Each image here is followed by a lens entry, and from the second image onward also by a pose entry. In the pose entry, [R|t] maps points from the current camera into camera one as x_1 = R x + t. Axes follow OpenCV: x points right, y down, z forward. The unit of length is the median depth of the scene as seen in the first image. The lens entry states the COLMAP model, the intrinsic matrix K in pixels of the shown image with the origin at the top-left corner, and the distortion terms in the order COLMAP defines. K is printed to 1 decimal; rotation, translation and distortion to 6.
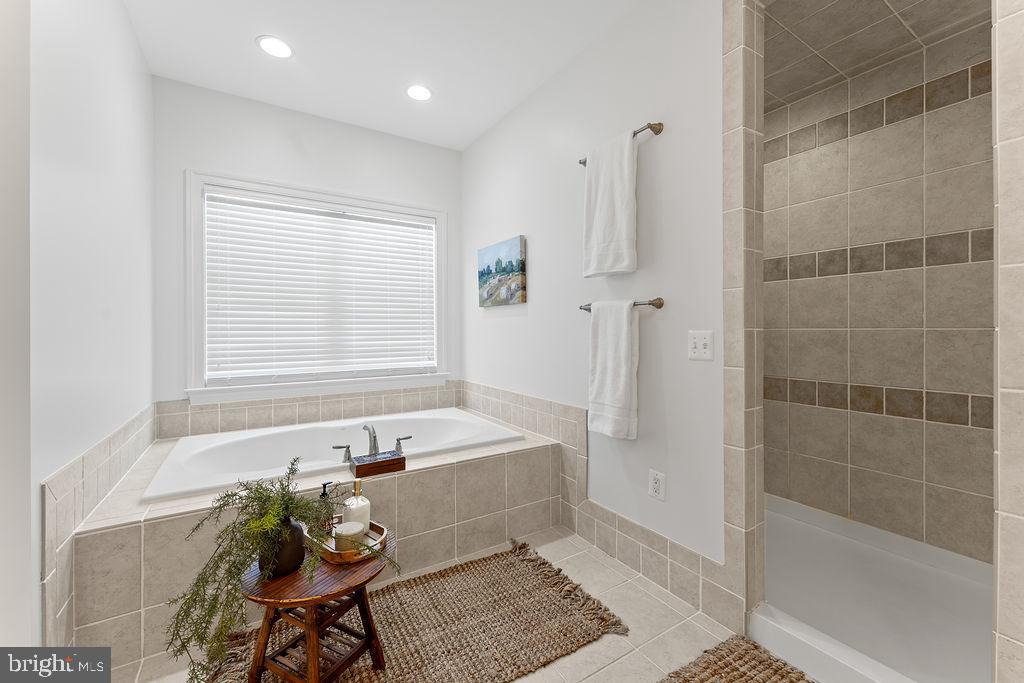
lens RADIAL K [[412.7, 0, 511.0], [0, 412.7, 335.5], [0, 0, 1]] dist [-0.001890, 0.002553]
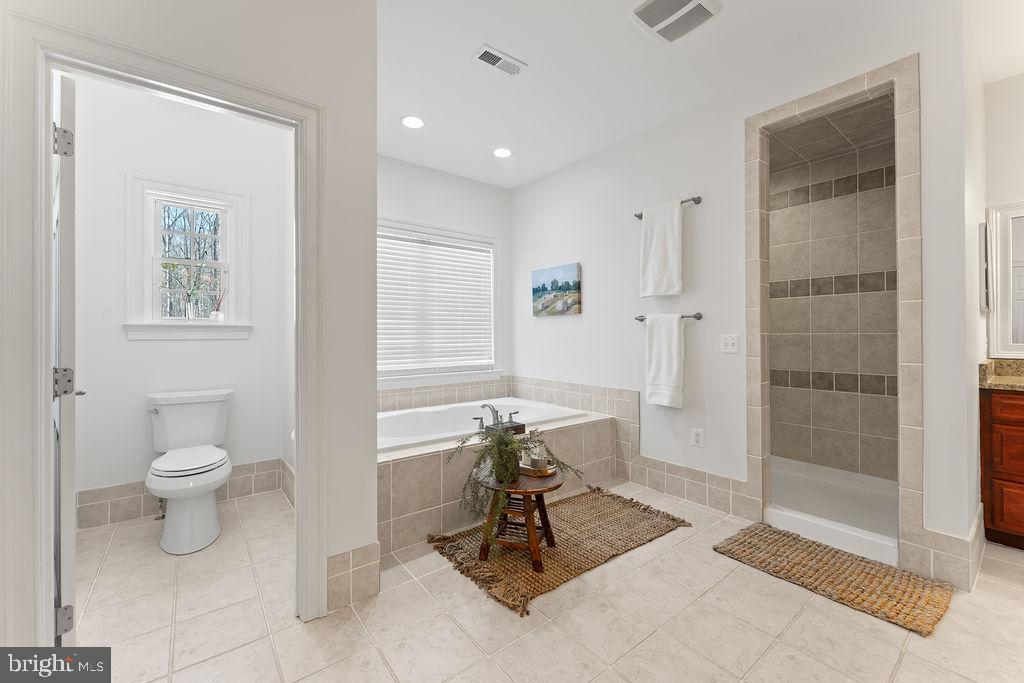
lens RADIAL K [[412.7, 0, 509.2], [0, 412.7, 338.6], [0, 0, 1]] dist [-0.001890, 0.002553]
pose [[0.995023, -0.001493, 0.099637, -0.429175], [0.002074, 0.999981, -0.005729, 0.009024], [-0.099626, 0.005907, 0.995007, -0.382649]]
